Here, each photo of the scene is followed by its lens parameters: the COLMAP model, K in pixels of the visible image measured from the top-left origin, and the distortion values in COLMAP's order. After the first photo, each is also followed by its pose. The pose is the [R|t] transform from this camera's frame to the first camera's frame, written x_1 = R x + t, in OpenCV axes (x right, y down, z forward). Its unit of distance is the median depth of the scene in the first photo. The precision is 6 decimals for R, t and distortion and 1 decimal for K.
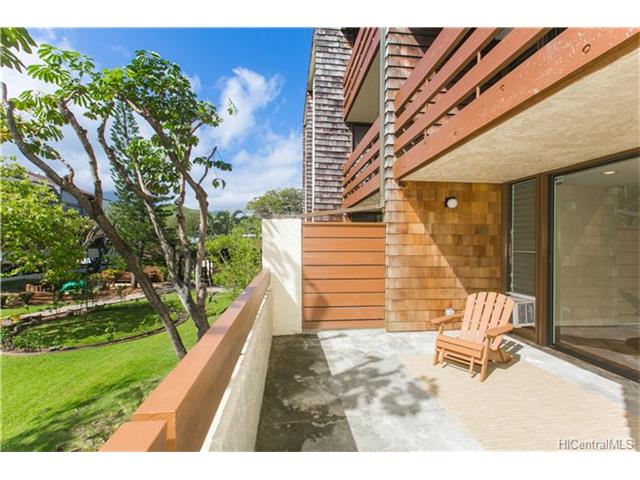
lens RADIAL K [[288.2, 0, 315.0], [0, 288.2, 238.8], [0, 0, 1]] dist [0.002825, -0.001491]
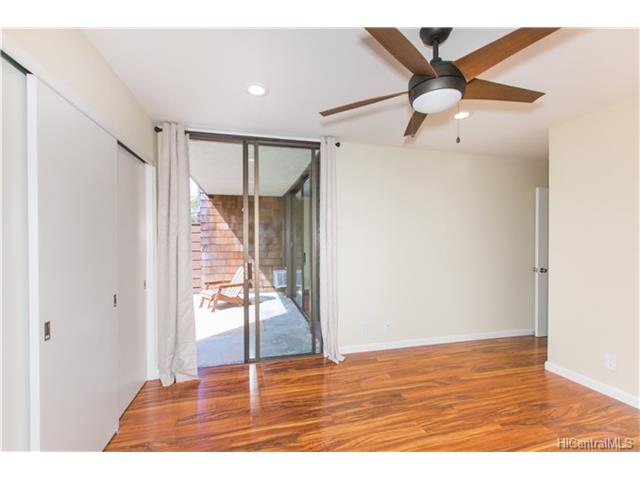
lens RADIAL K [[288.2, 0, 320.0], [0, 288.2, 240.5], [0, 0, 1]] dist [0.002825, -0.001491]
pose [[0.992059, -0.009993, 0.125375, 0.663233], [0.006097, 0.999488, 0.031418, -0.007065], [-0.125624, -0.030405, 0.991612, -0.552937]]
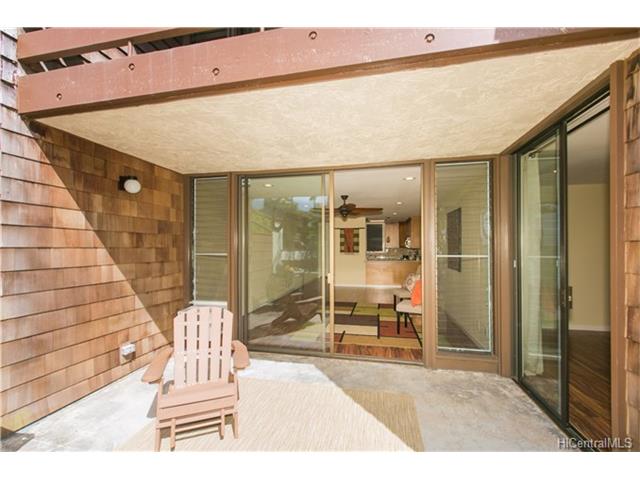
lens RADIAL K [[288.2, 0, 326.1], [0, 288.2, 248.1], [0, 0, 1]] dist [0.002825, -0.001491]
pose [[0.313950, -0.014085, 0.949335, -0.022614], [-0.013156, 0.999729, 0.019183, 0.002735], [-0.949348, -0.018512, 0.313680, 0.350431]]
